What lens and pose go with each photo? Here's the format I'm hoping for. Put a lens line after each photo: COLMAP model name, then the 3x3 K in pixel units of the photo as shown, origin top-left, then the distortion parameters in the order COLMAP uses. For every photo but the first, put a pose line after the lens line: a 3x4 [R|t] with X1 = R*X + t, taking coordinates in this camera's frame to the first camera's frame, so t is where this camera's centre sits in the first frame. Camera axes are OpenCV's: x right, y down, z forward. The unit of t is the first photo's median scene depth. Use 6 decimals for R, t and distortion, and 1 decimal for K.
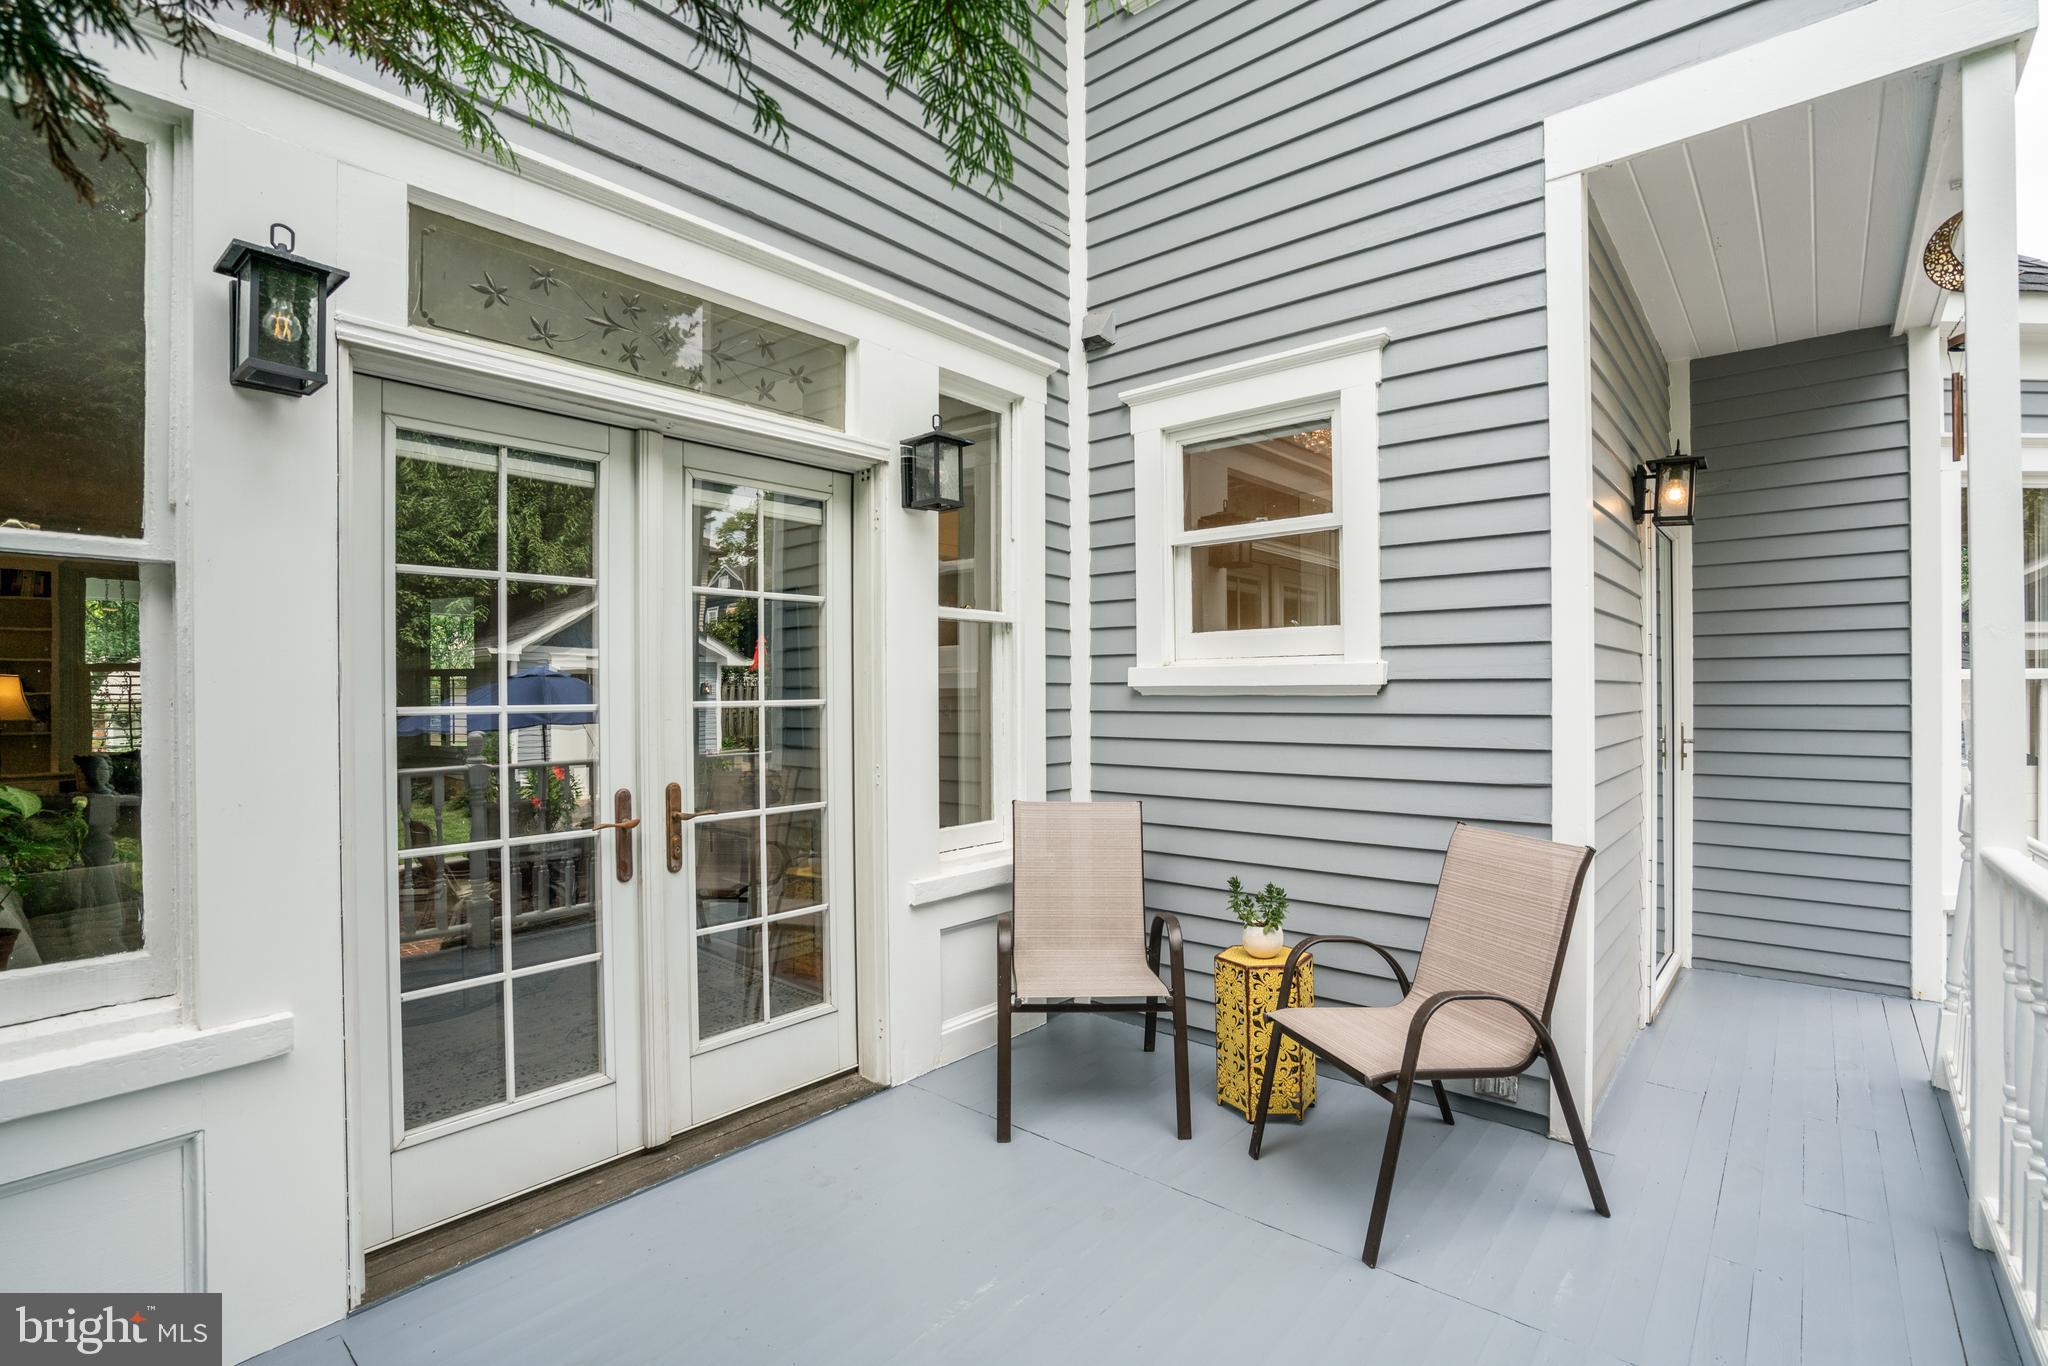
lens RADIAL K [[938.7, 0, 1020.4], [0, 938.7, 691.0], [0, 0, 1]] dist [-0.040008, 0.012272]
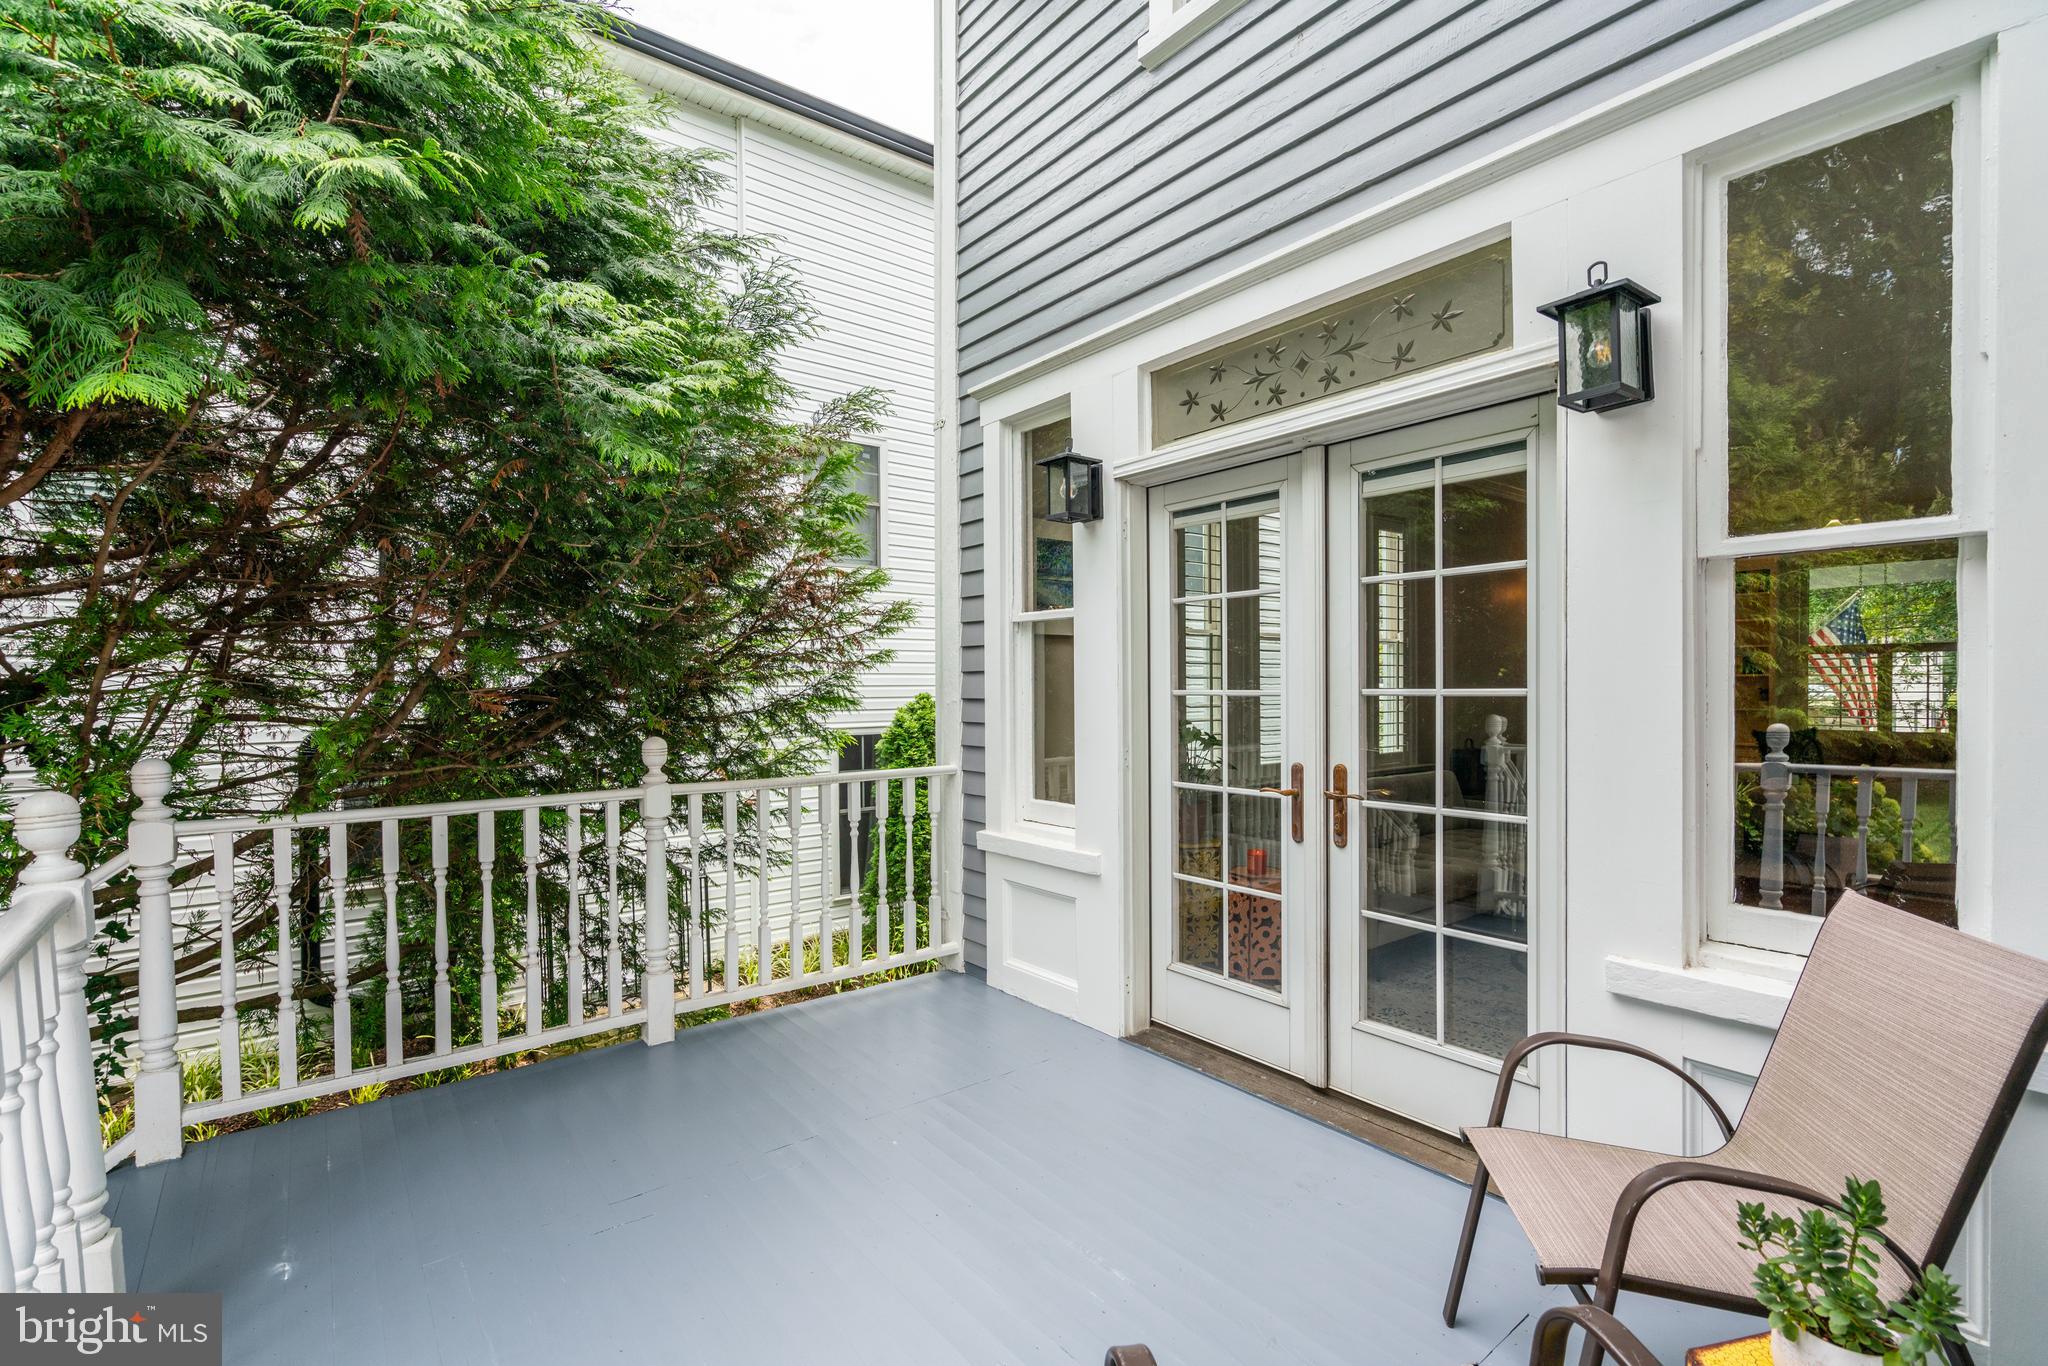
lens RADIAL K [[938.7, 0, 1022.4], [0, 938.7, 685.2], [0, 0, 1]] dist [-0.040008, 0.012272]
pose [[-0.203182, 0.010784, -0.979082, 0.787558], [0.011280, 0.999899, 0.008672, -0.006664], [0.979076, -0.009282, -0.203283, 0.902122]]
